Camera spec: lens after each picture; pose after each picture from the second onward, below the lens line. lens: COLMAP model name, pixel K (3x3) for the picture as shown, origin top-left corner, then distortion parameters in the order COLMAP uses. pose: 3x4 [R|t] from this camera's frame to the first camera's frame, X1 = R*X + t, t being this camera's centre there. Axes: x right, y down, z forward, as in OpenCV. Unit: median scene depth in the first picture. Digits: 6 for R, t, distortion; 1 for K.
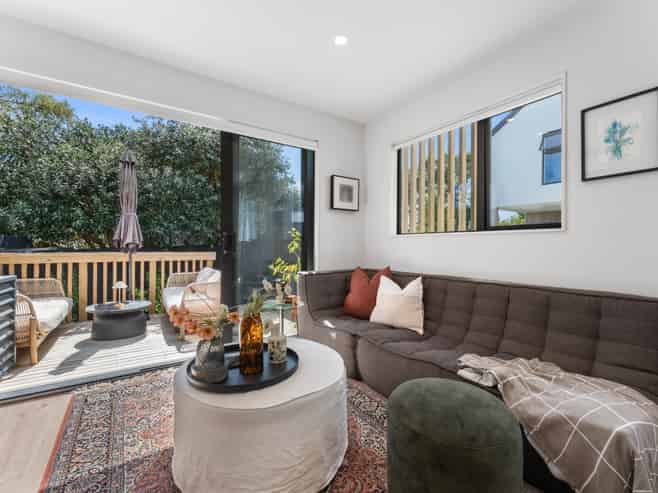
lens RADIAL K [[290.7, 0, 315.8], [0, 290.7, 245.8], [0, 0, 1]] dist [-0.000082, -0.000181]
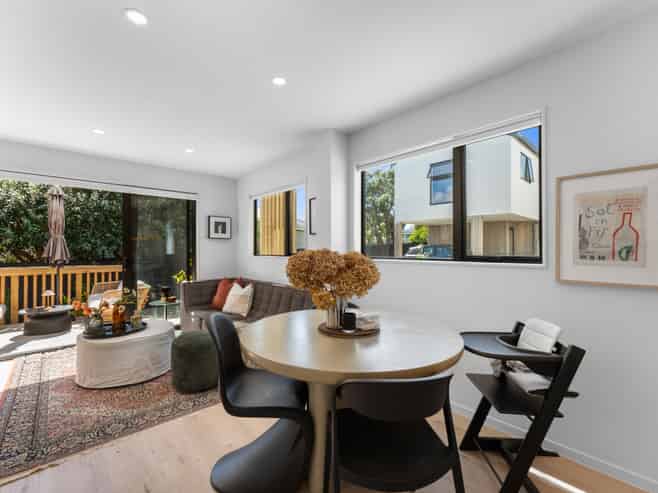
lens RADIAL K [[302.7, 0, 329.0], [0, 302.7, 246.5], [0, 0, 1]] dist [0.000791, 0.000248]
pose [[0.988511, -0.002378, 0.151129, 0.370333], [0.003126, 0.999984, -0.004709, -0.065072], [-0.151116, 0.005127, 0.988503, -0.542397]]
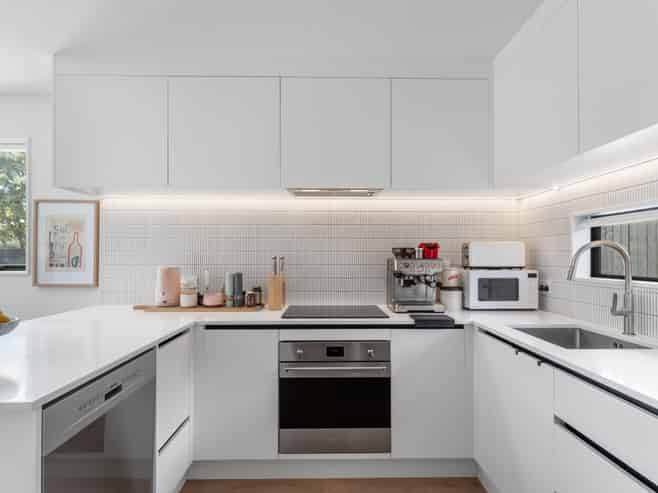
lens RADIAL K [[356.9, 0, 329.2], [0, 356.9, 256.4], [0, 0, 1]] dist [-0.004366, -0.001477]
pose [[0.536697, 0.000264, 0.843775, 0.536301], [-0.003397, 0.999993, 0.001848, -0.070055], [-0.843768, -0.003858, 0.536694, -0.985673]]
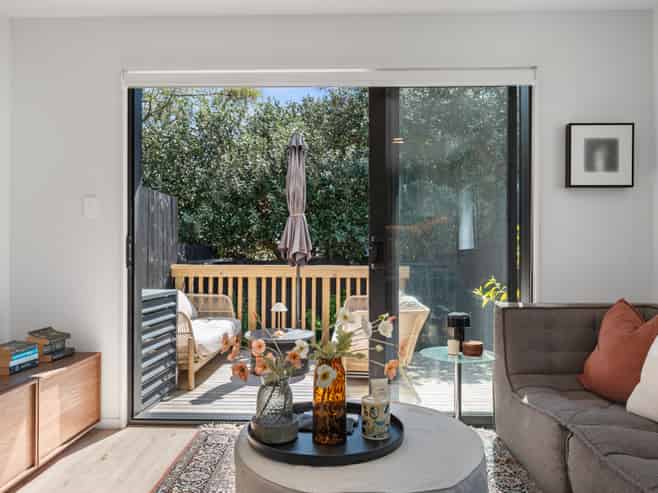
lens RADIAL K [[479.1, 0, 329.0], [0, 479.1, 246.5], [0, 0, 1]] dist [0.000924, 0.001154]
pose [[0.819313, -0.012487, -0.573210, 0.171102], [0.001633, 0.999810, -0.019445, -0.002329], [0.573344, 0.014996, 0.819178, 0.027151]]
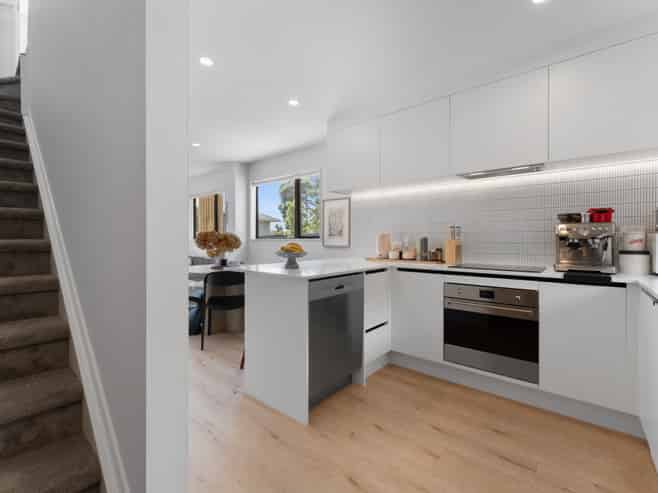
lens RADIAL K [[302.7, 0, 329.0], [0, 302.7, 246.5], [0, 0, 1]] dist [0.000791, 0.000248]
pose [[0.959947, -0.005773, 0.280123, 0.524862], [-0.000828, 0.999725, 0.023444, -0.033611], [-0.280181, -0.022737, 0.959678, -1.197702]]
